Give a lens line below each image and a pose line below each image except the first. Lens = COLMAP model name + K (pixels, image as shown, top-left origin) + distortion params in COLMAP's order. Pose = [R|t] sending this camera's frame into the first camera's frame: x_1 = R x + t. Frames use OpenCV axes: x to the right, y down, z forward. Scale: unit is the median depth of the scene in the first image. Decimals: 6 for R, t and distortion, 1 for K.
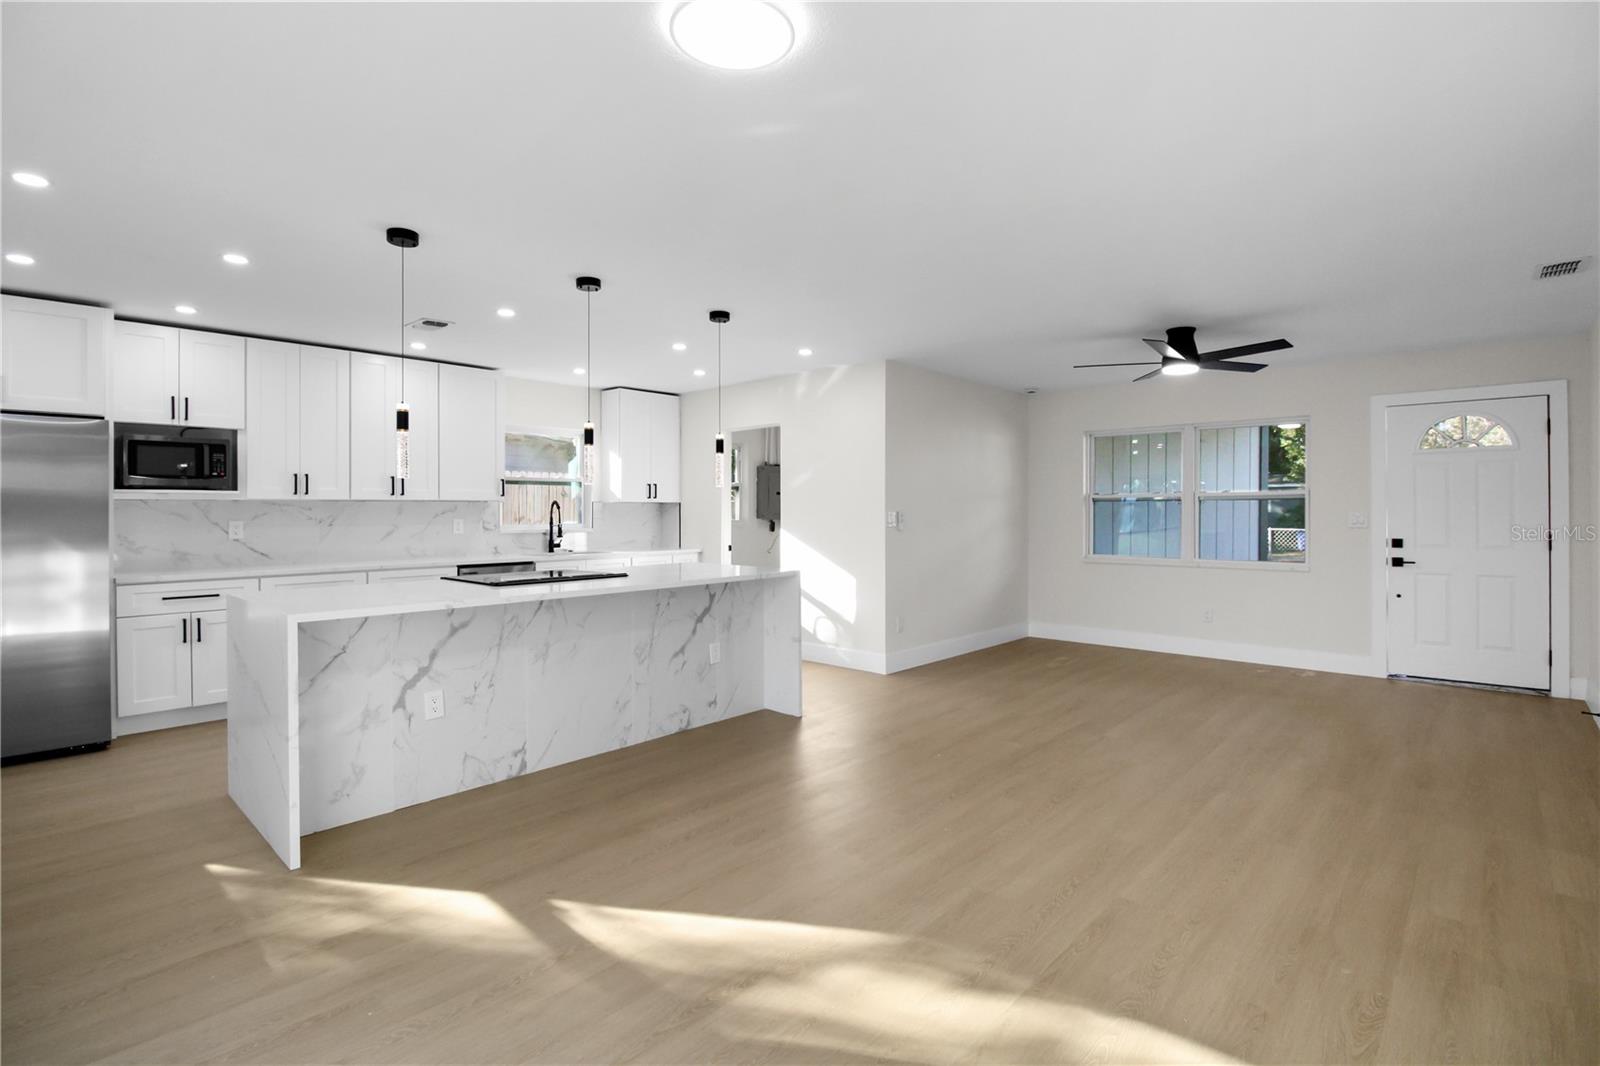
lens RADIAL K [[736.7, 0, 802.4], [0, 736.7, 517.0], [0, 0, 1]] dist [-0.020032, -0.000509]
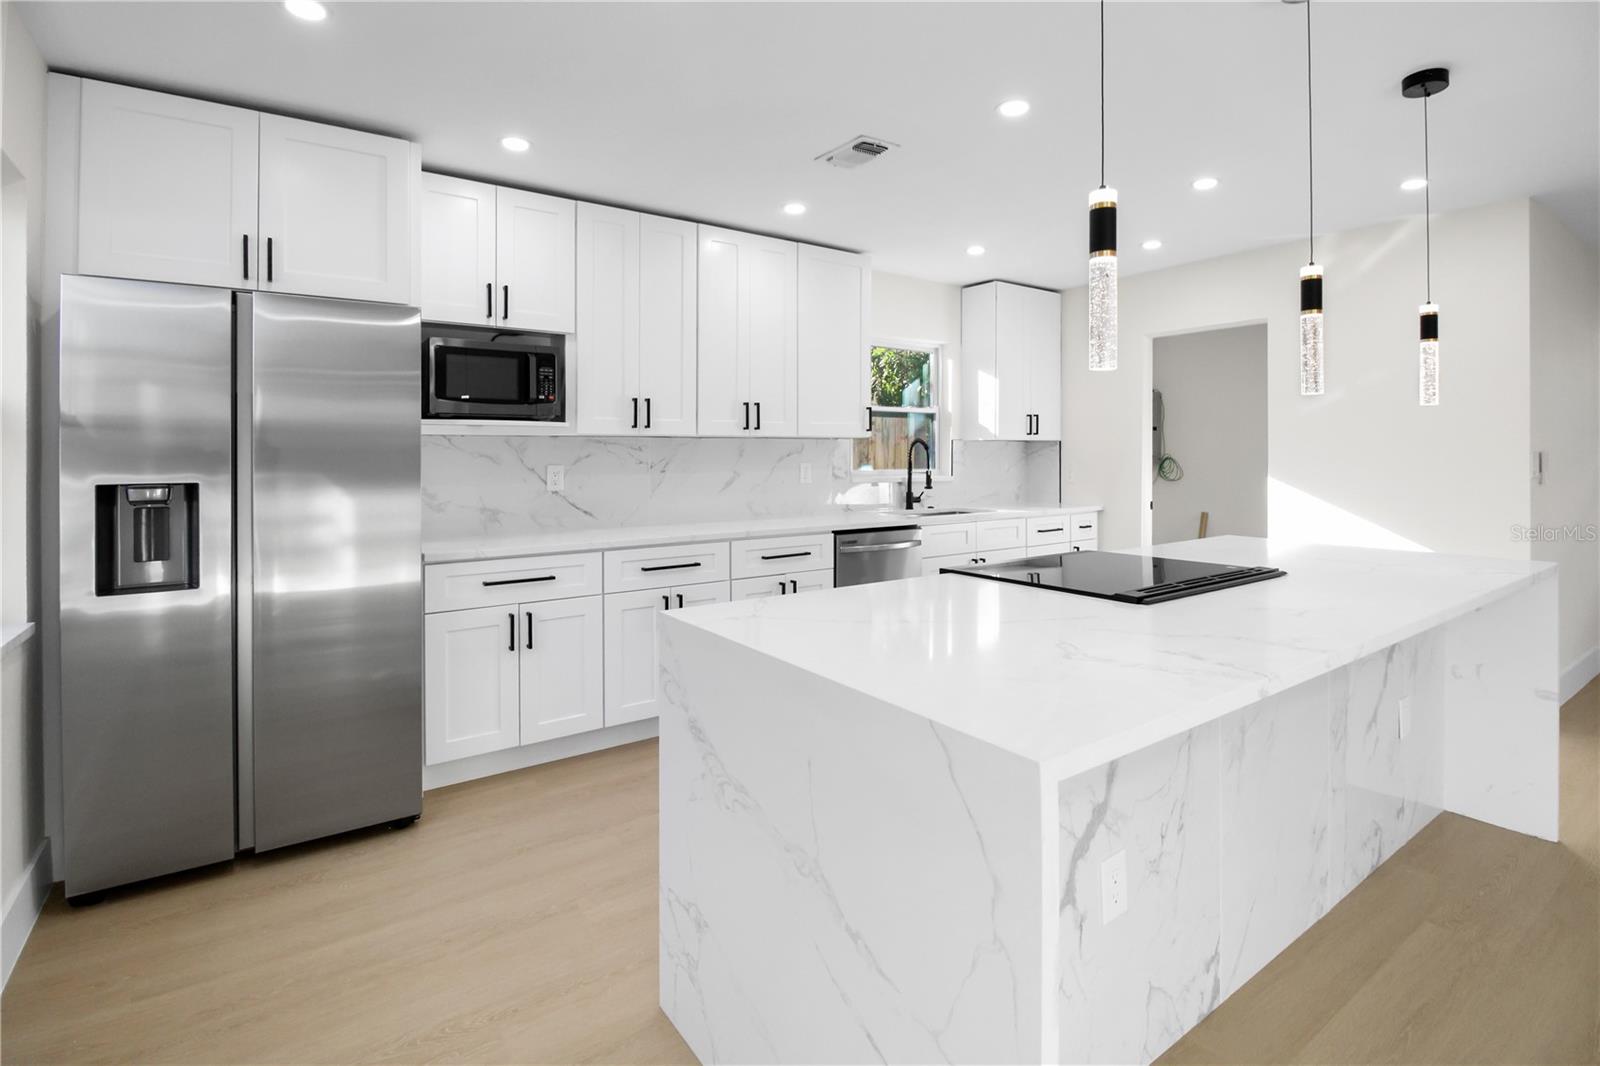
lens RADIAL K [[760.4, 0, 801.9], [0, 760.4, 460.2], [0, 0, 1]] dist [-0.010324, -0.000276]
pose [[0.974736, 0.002401, -0.223347, -0.390833], [-0.002230, 0.999997, 0.001015, -0.001174], [0.223349, -0.000492, 0.974738, 0.341719]]
